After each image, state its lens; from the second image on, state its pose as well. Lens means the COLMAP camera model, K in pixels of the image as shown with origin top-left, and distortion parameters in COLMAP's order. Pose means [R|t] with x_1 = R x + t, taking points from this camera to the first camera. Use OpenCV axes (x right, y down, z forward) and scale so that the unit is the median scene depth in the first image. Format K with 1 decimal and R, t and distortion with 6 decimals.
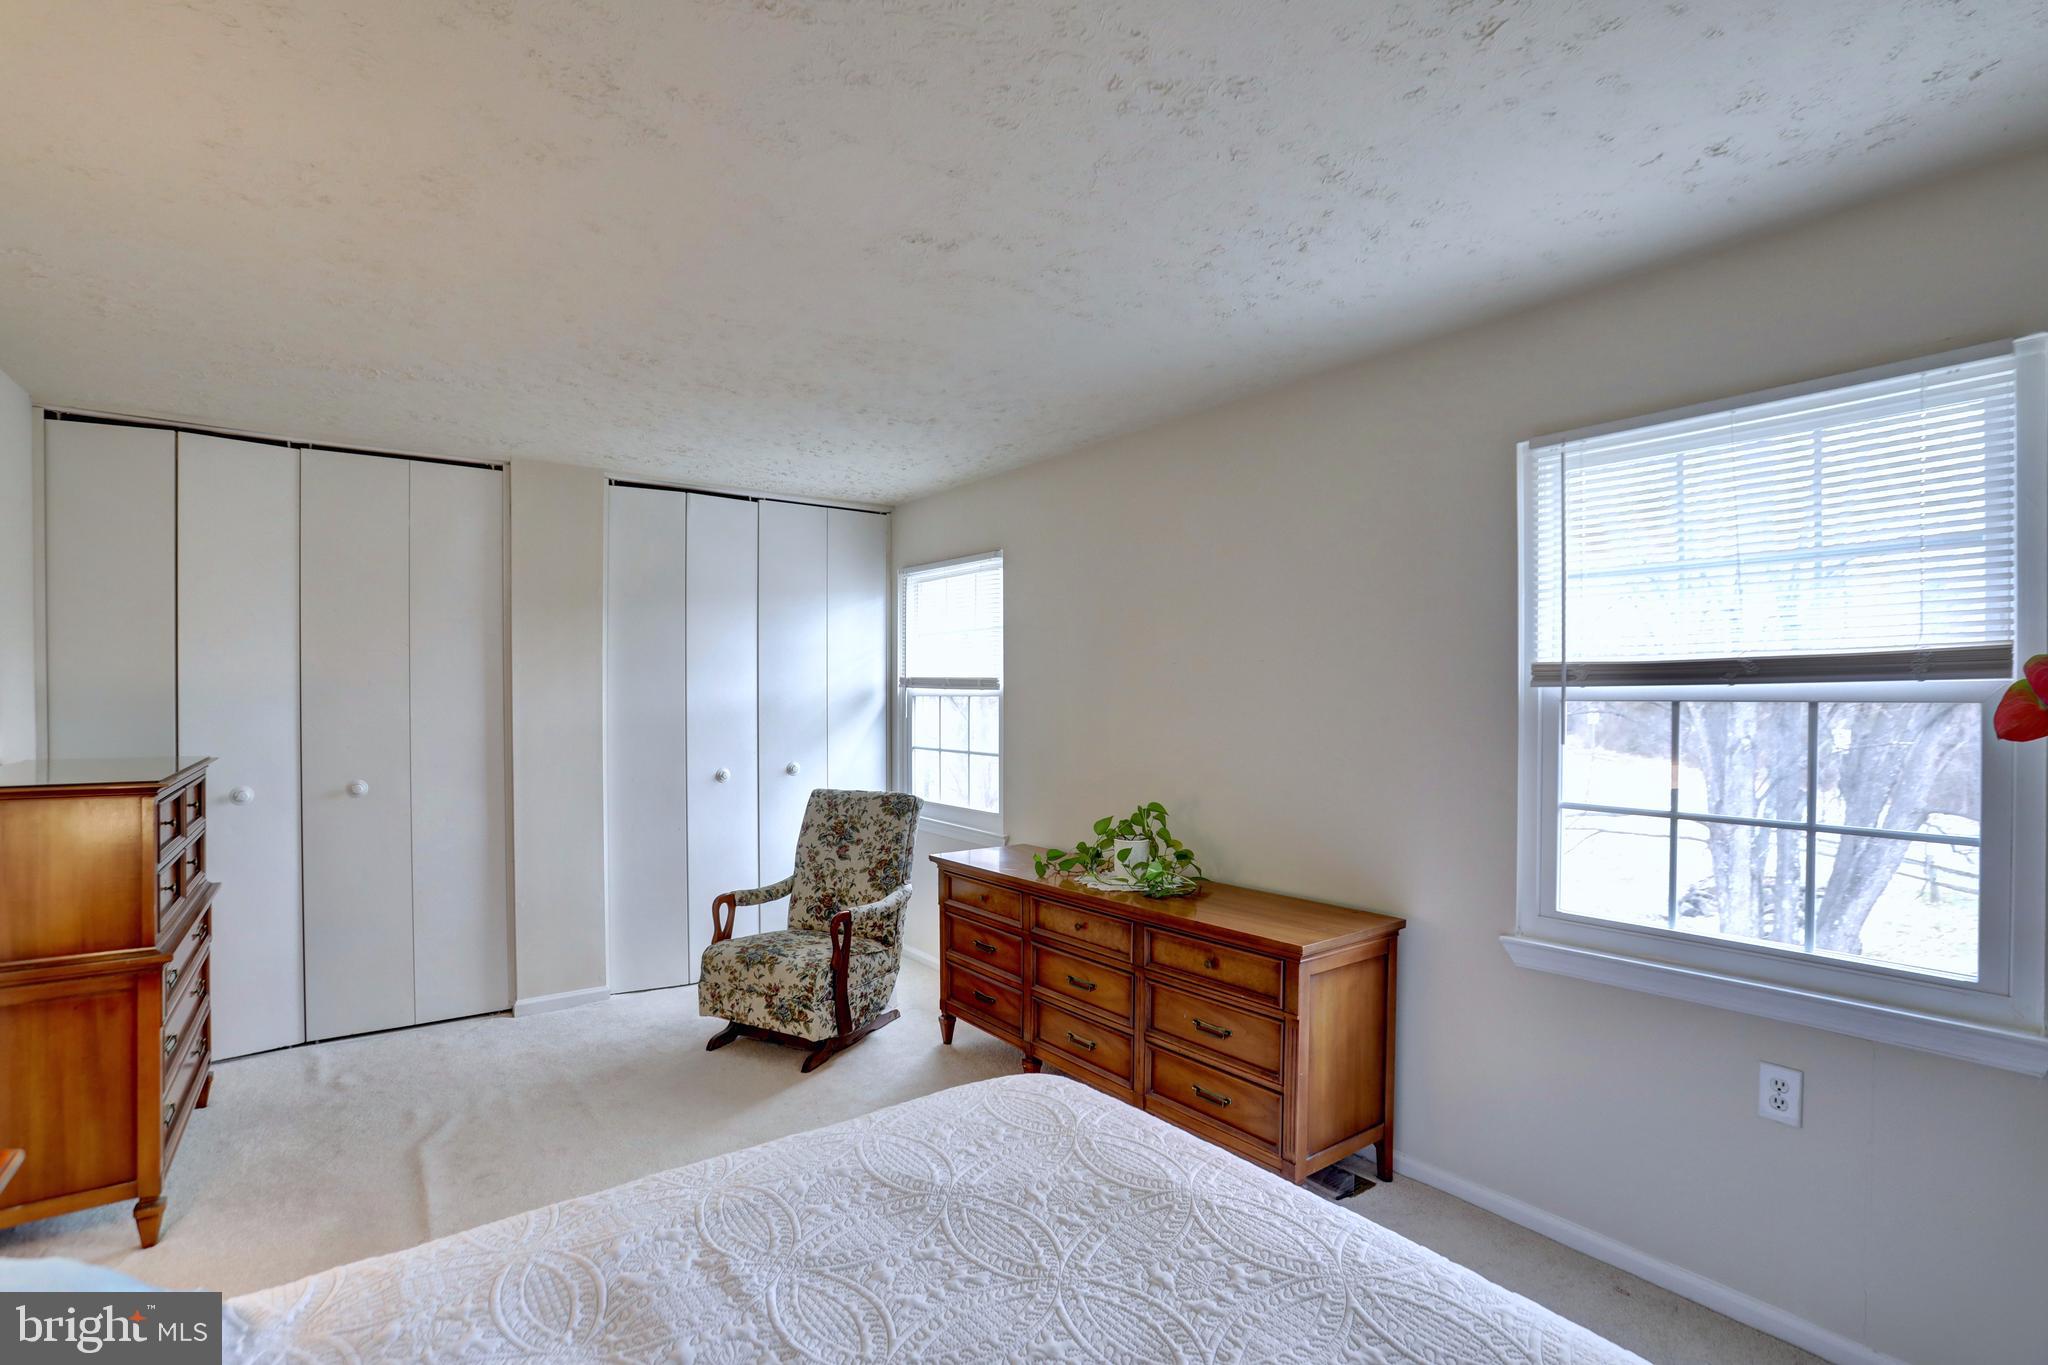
lens RADIAL K [[947.4, 0, 1021.6], [0, 947.4, 699.1], [0, 0, 1]] dist [-0.069218, 0.026268]
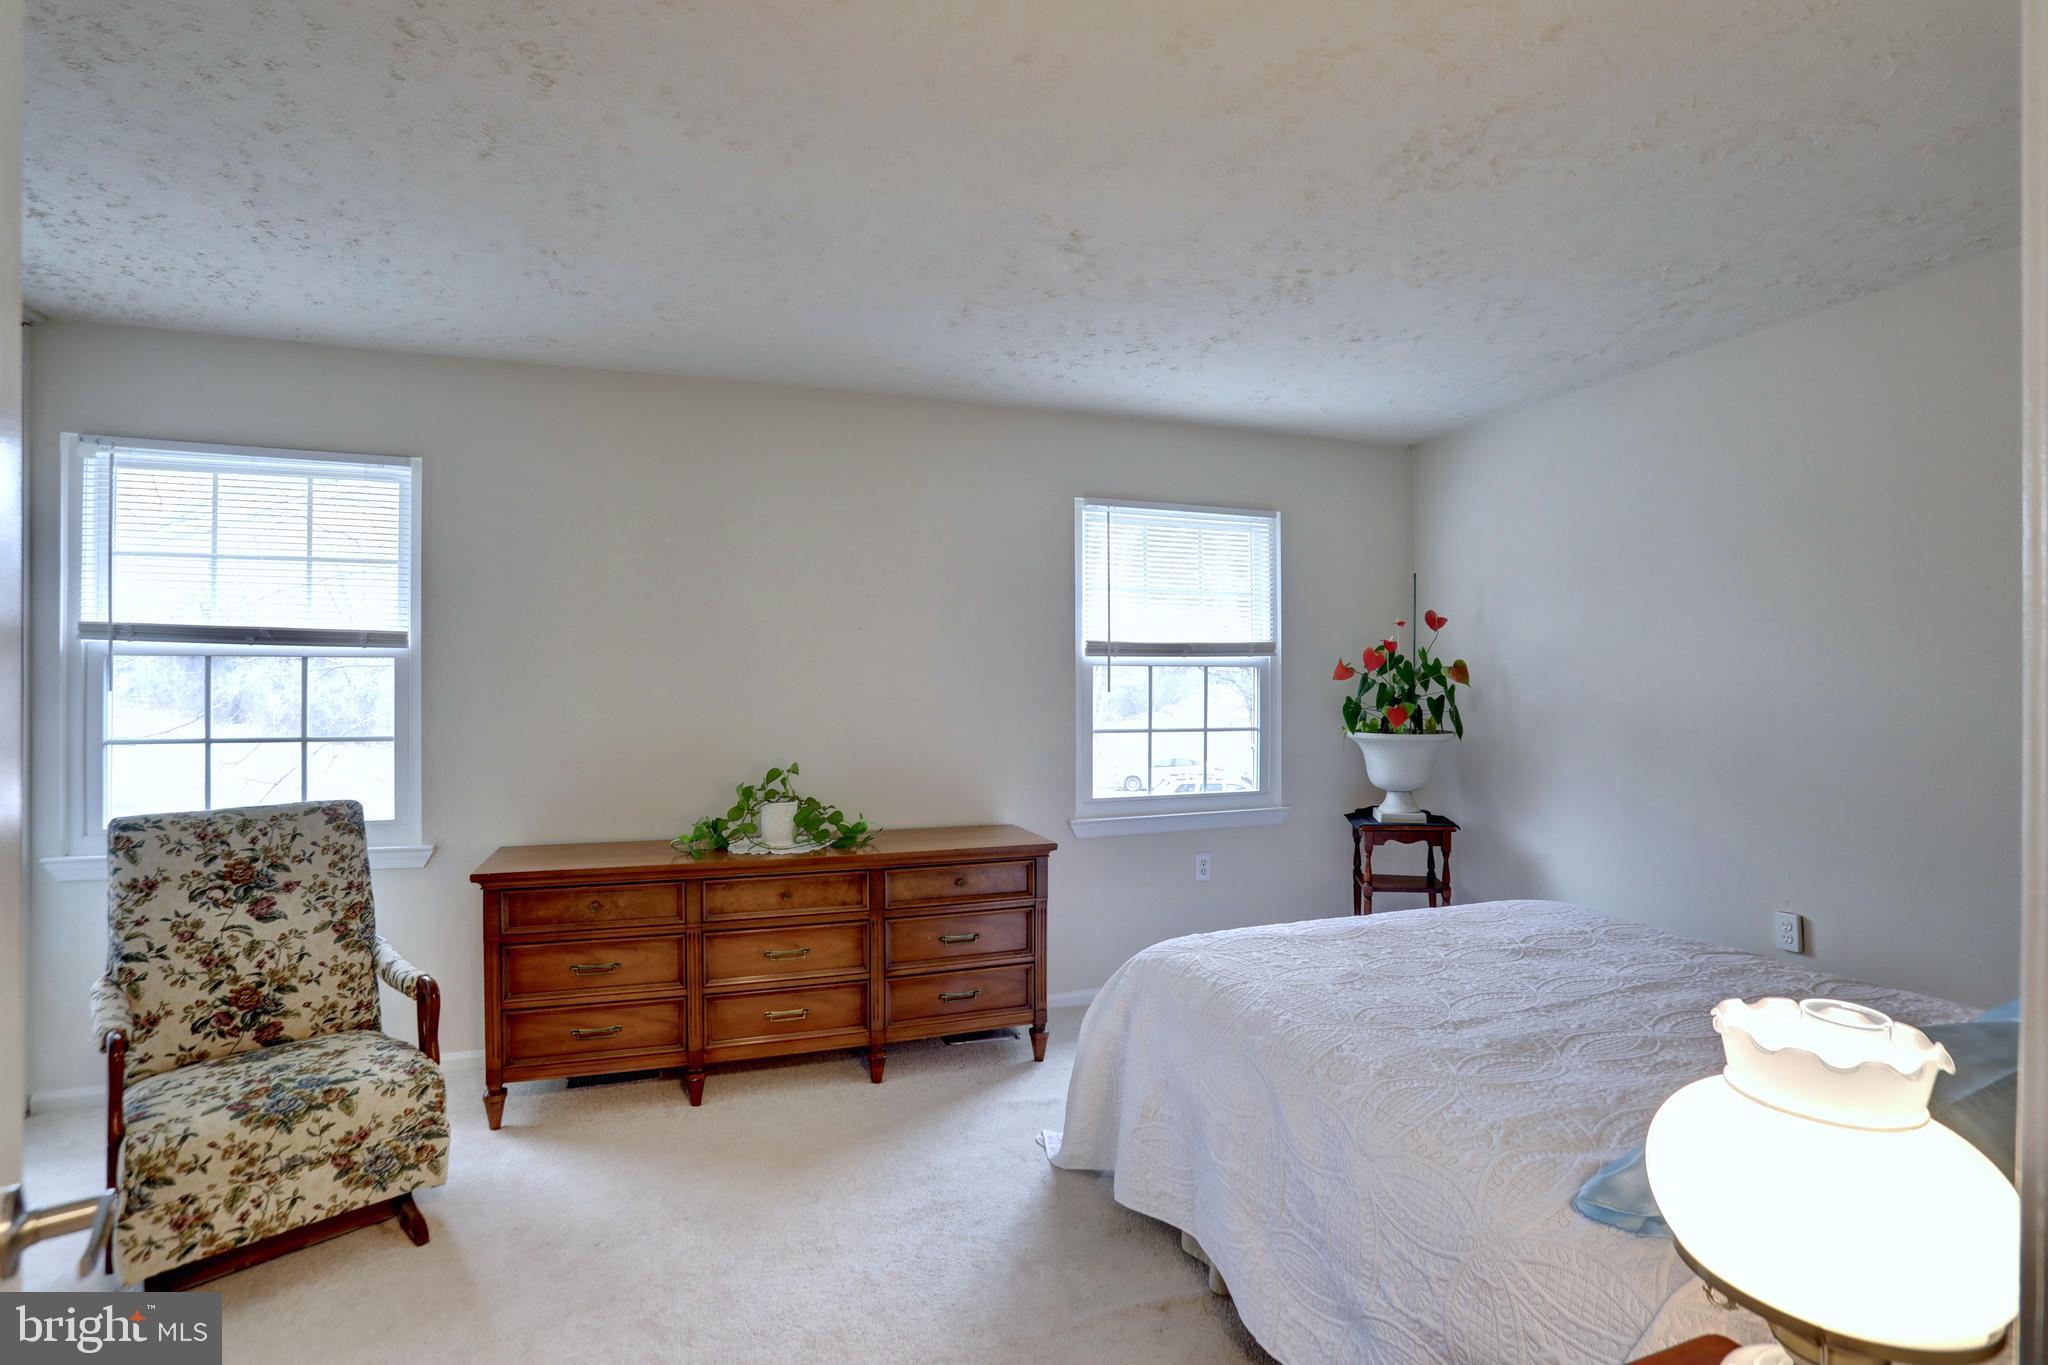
lens RADIAL K [[947.4, 0, 1025.1], [0, 947.4, 666.5], [0, 0, 1]] dist [-0.069218, 0.026268]
pose [[0.307040, 0.016559, 0.951553, -0.673824], [0.002008, 0.999835, -0.018047, 0.022247], [-0.951695, 0.007452, 0.306956, 0.410182]]
